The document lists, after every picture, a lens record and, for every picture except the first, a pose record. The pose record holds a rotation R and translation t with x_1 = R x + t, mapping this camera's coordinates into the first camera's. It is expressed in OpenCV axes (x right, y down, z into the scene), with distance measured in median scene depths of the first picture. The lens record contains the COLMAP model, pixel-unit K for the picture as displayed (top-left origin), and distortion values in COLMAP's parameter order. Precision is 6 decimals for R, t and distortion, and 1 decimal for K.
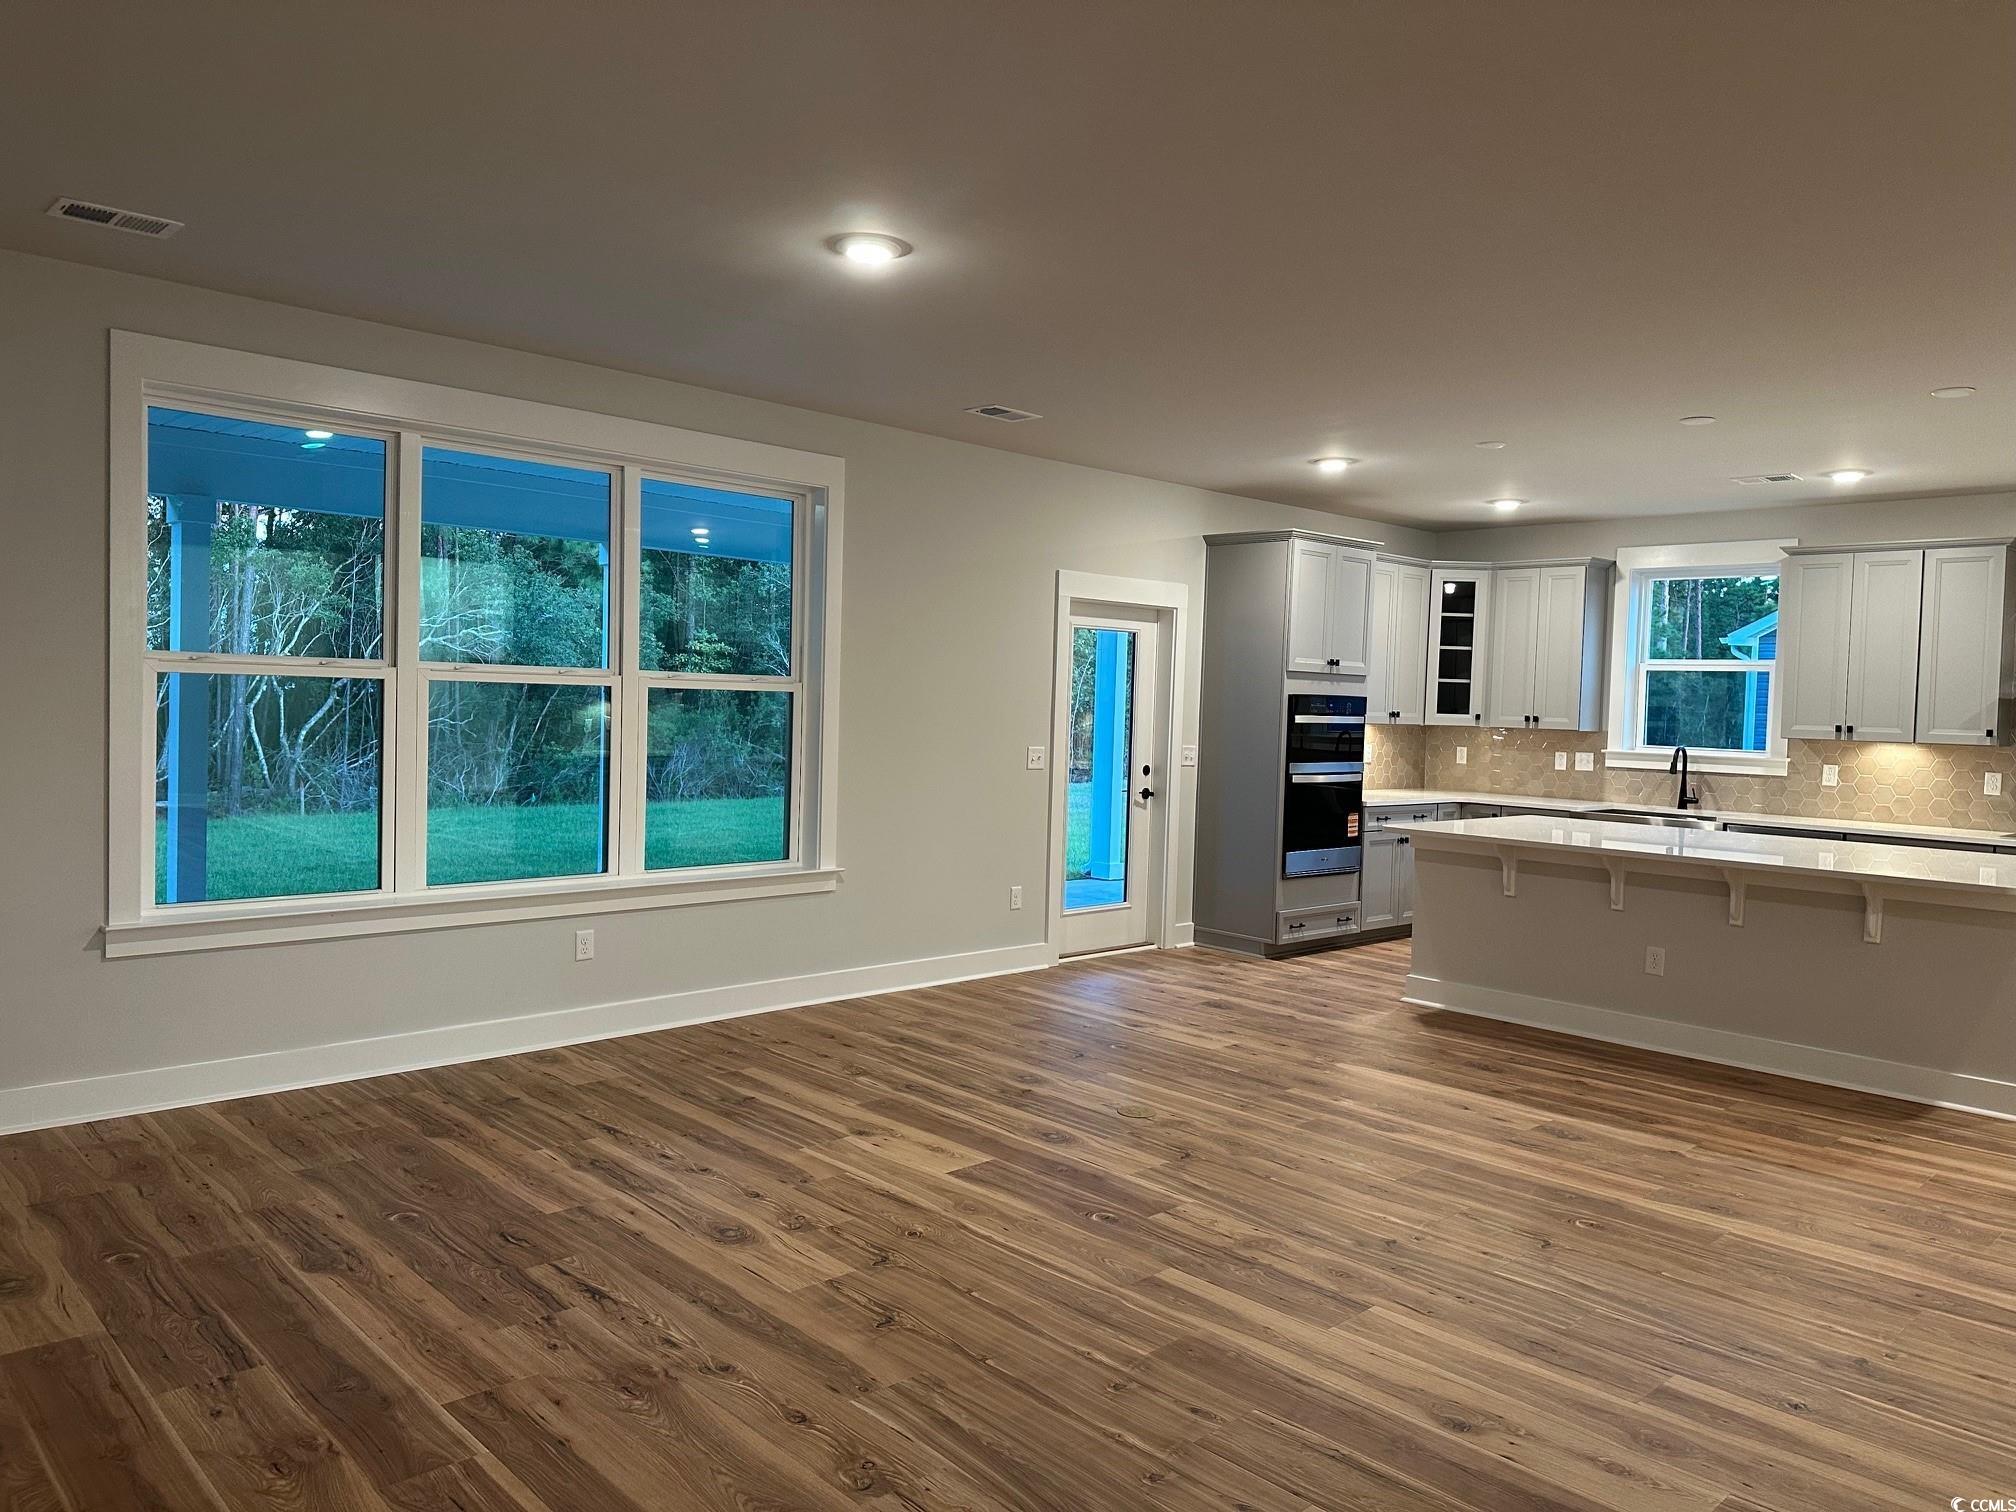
lens RADIAL K [[1419.6, 0, 1012.4], [0, 1419.6, 752.0], [0, 0, 1]] dist [0.075255, -0.096812]
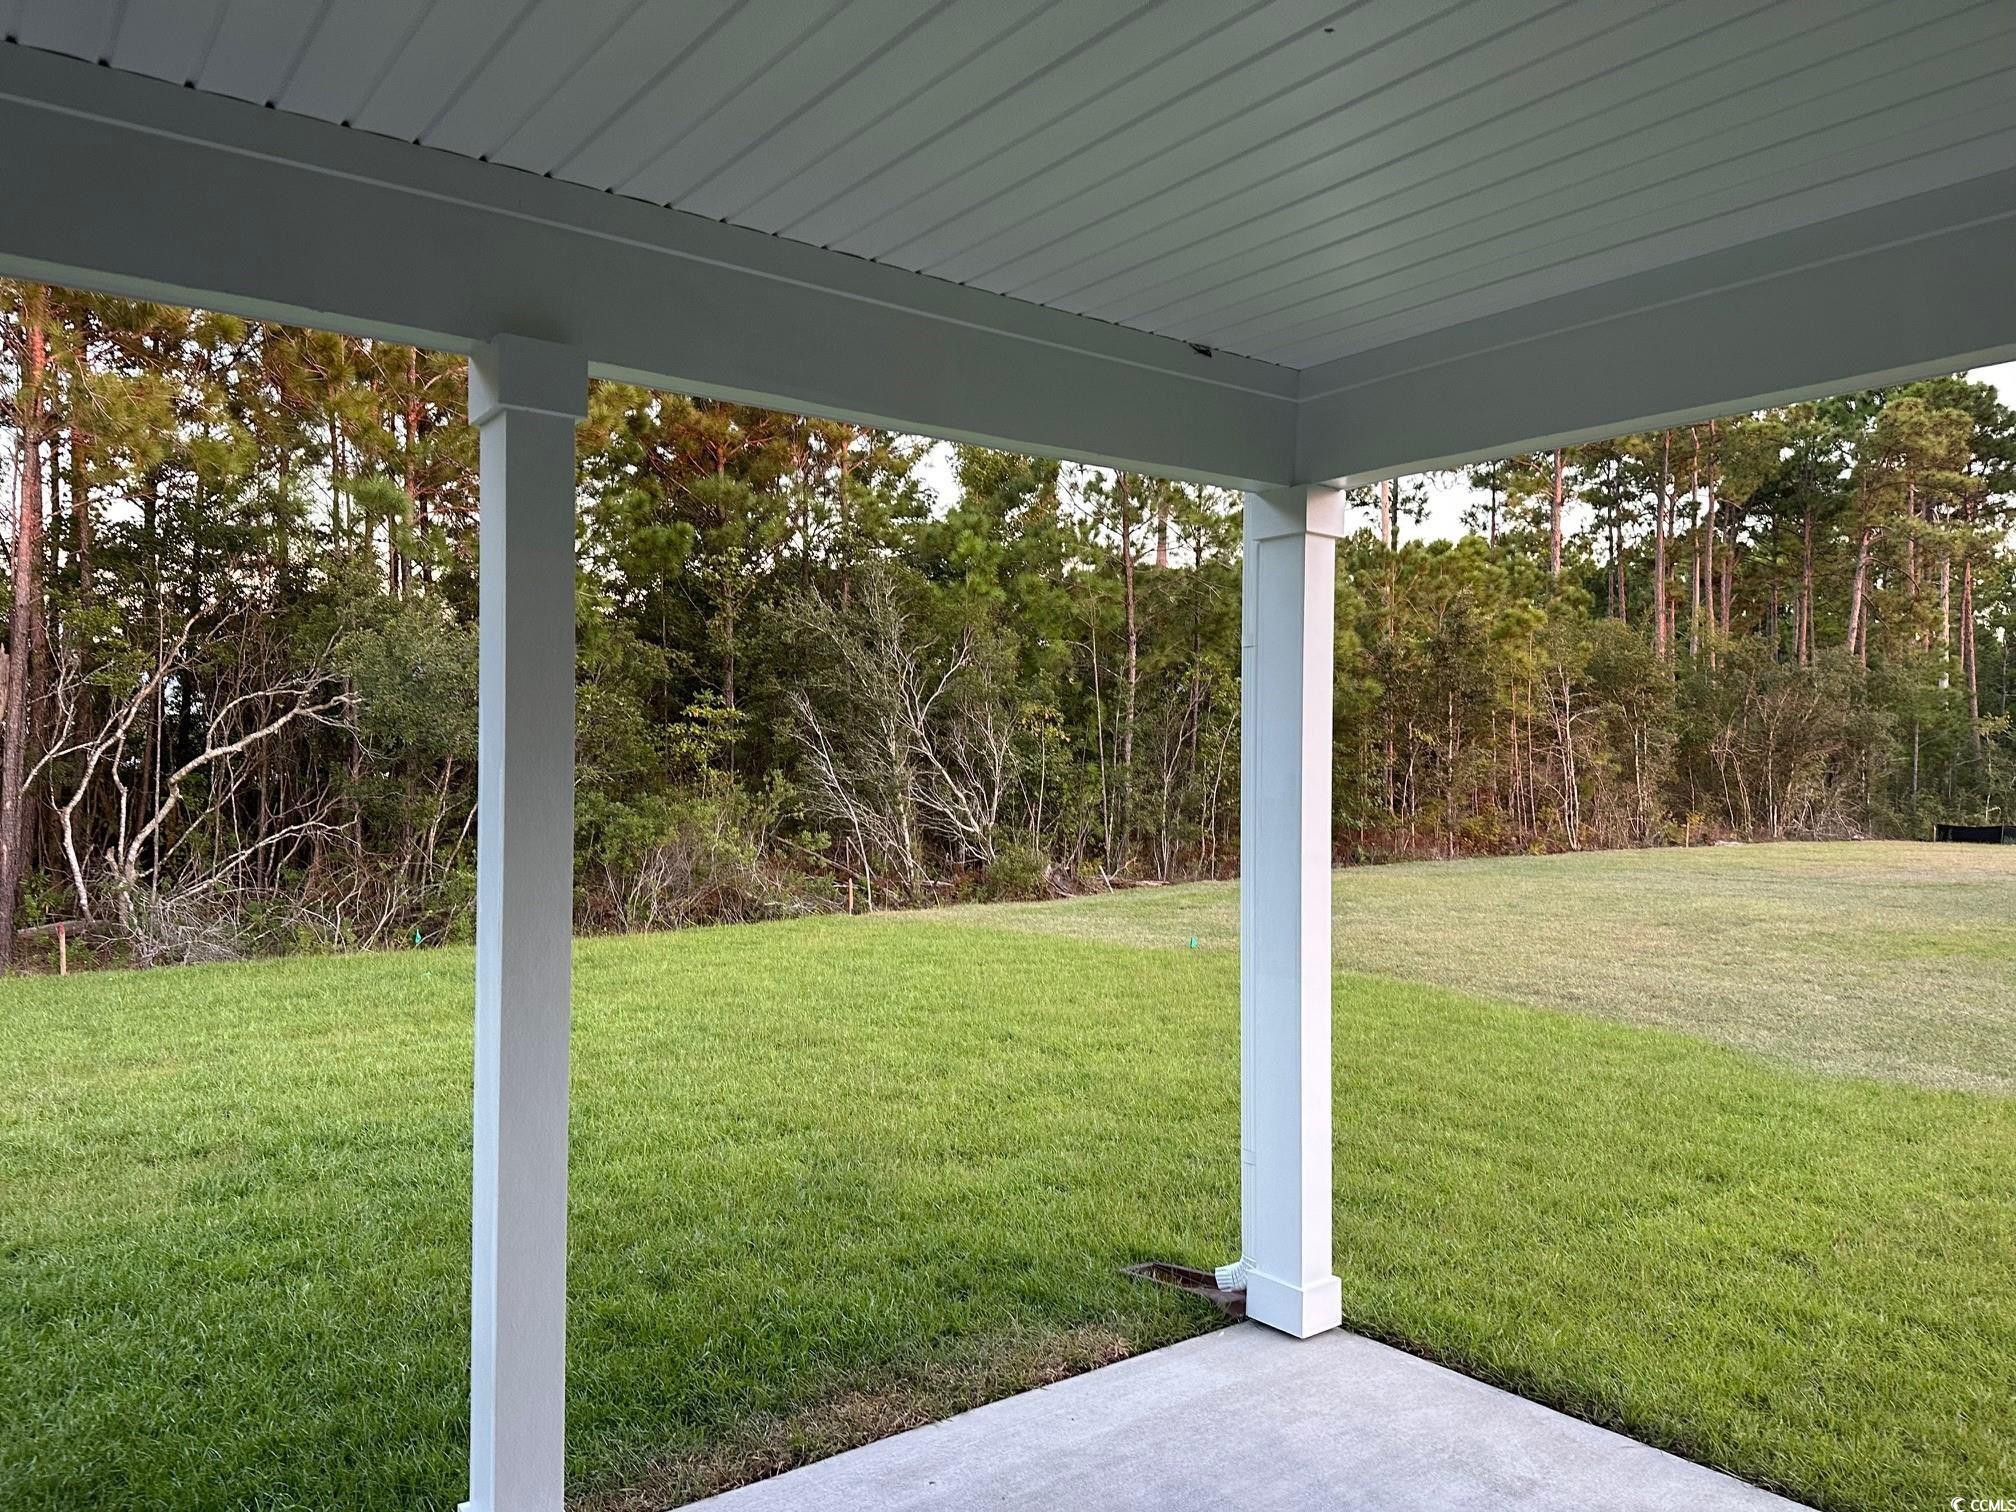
lens RADIAL K [[1442.1, 0, 1011.9], [0, 1442.1, 758.1], [0, 0, 1]] dist [0.002384, -0.079904]
pose [[0.994143, -0.025671, -0.104984, 0.066868], [0.020842, 0.998685, -0.046836, -0.042797], [0.106048, 0.044373, 0.993370, 0.982384]]
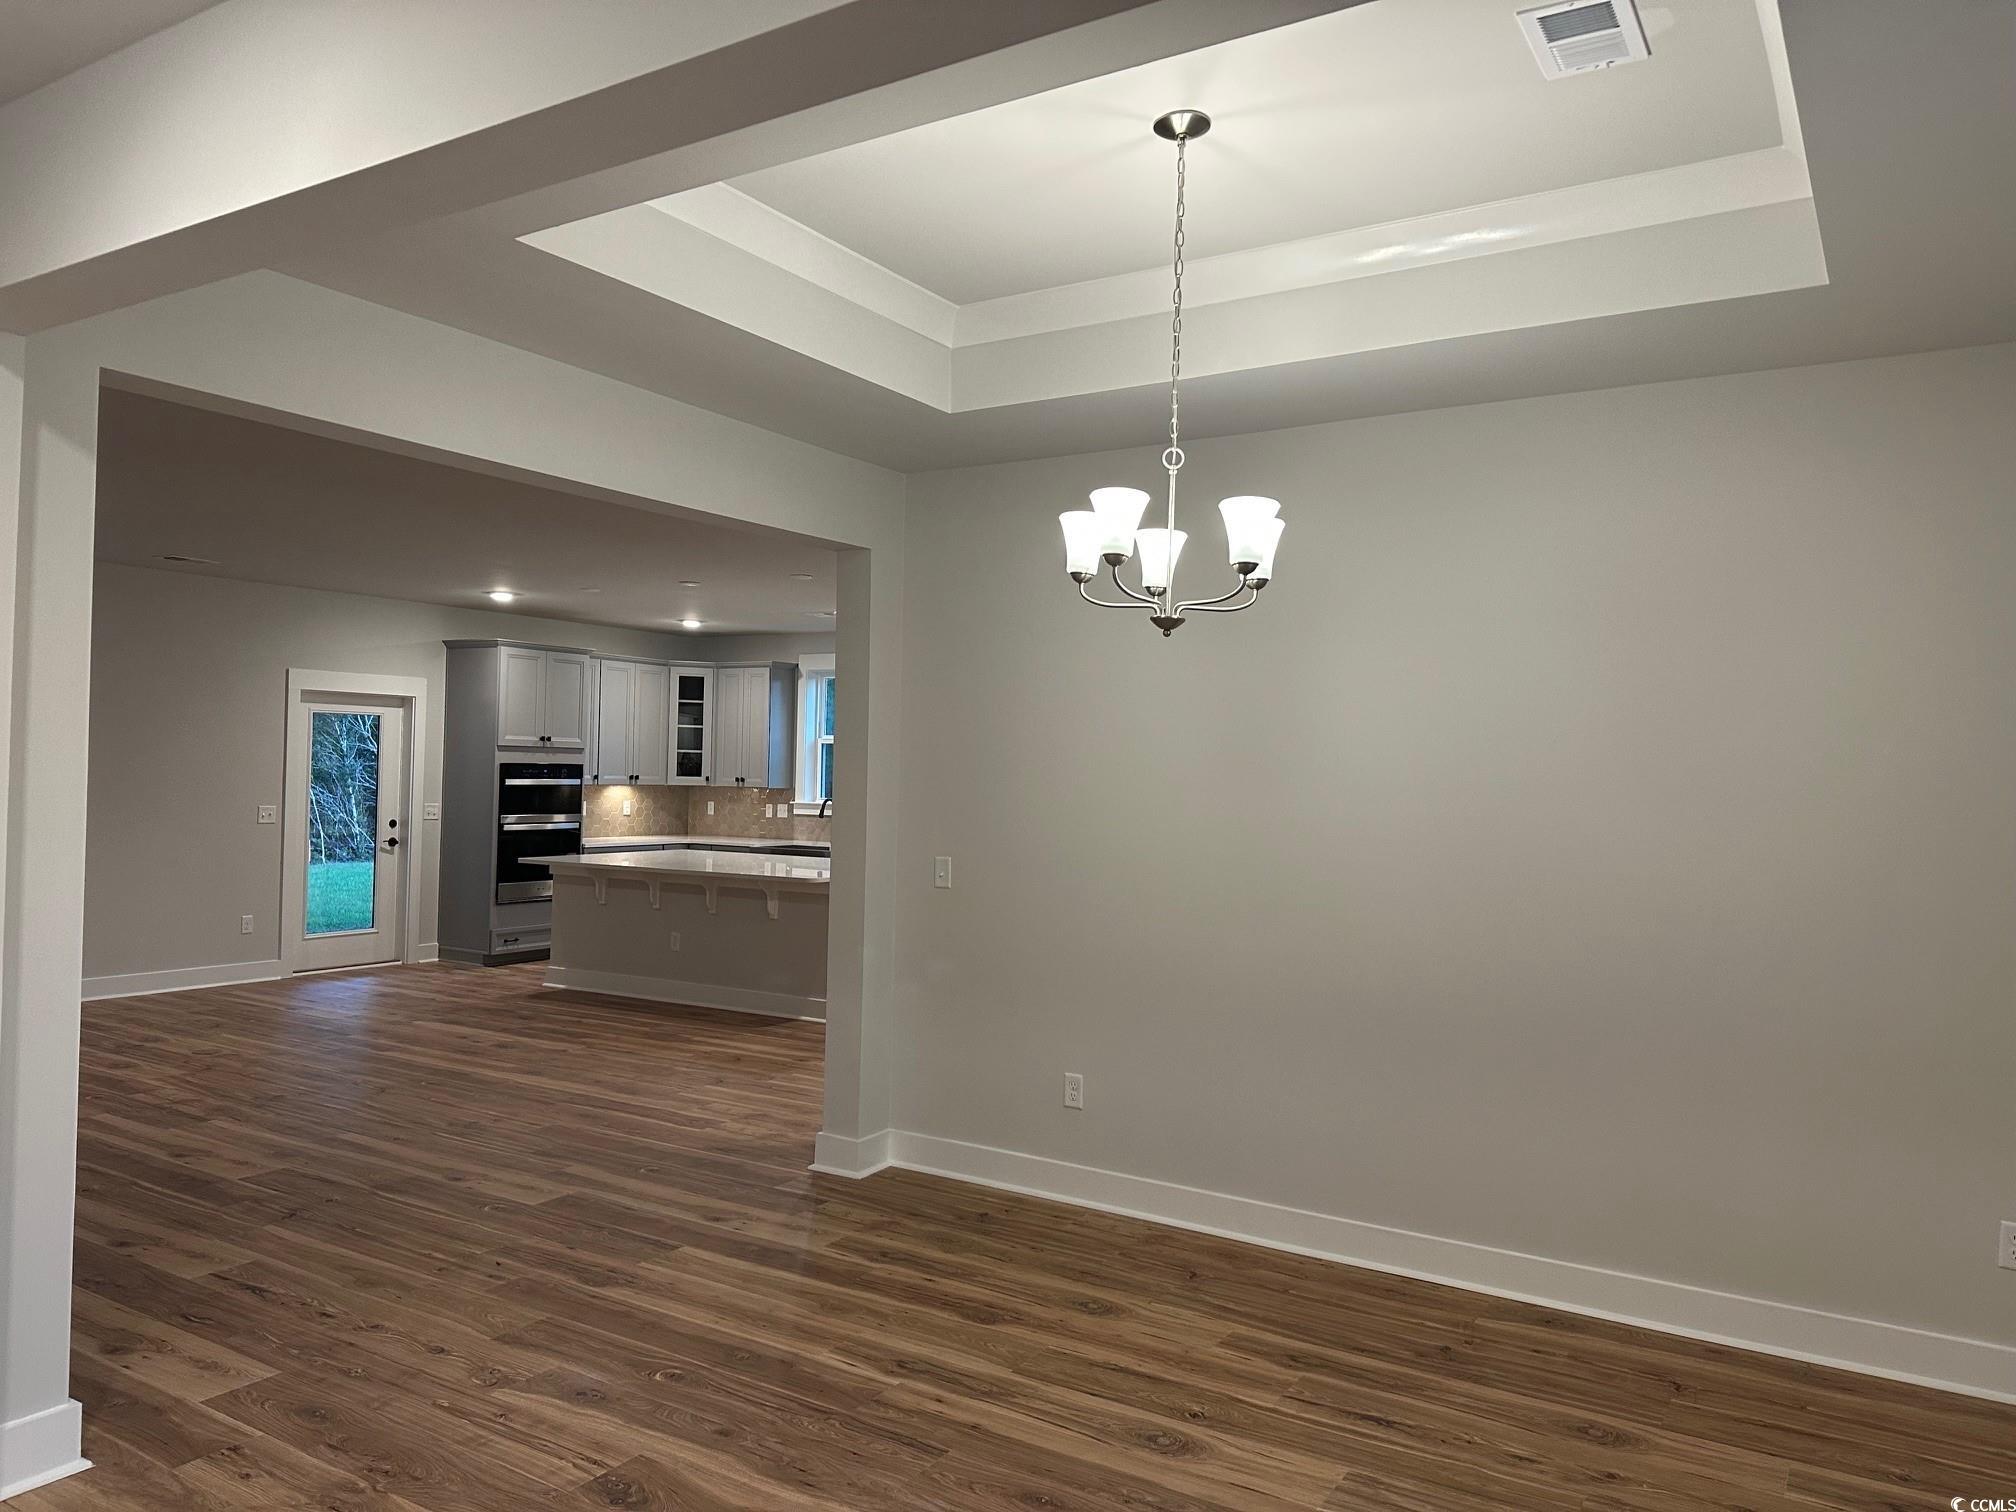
lens RADIAL K [[1431.8, 0, 1012.6], [0, 1431.8, 753.5], [0, 0, 1]] dist [0.141799, -0.208078]
pose [[0.970479, -0.007622, 0.241065, 0.321943], [0.018174, 0.998970, -0.041580, 0.014581], [-0.240500, 0.044734, 0.969618, -0.406281]]
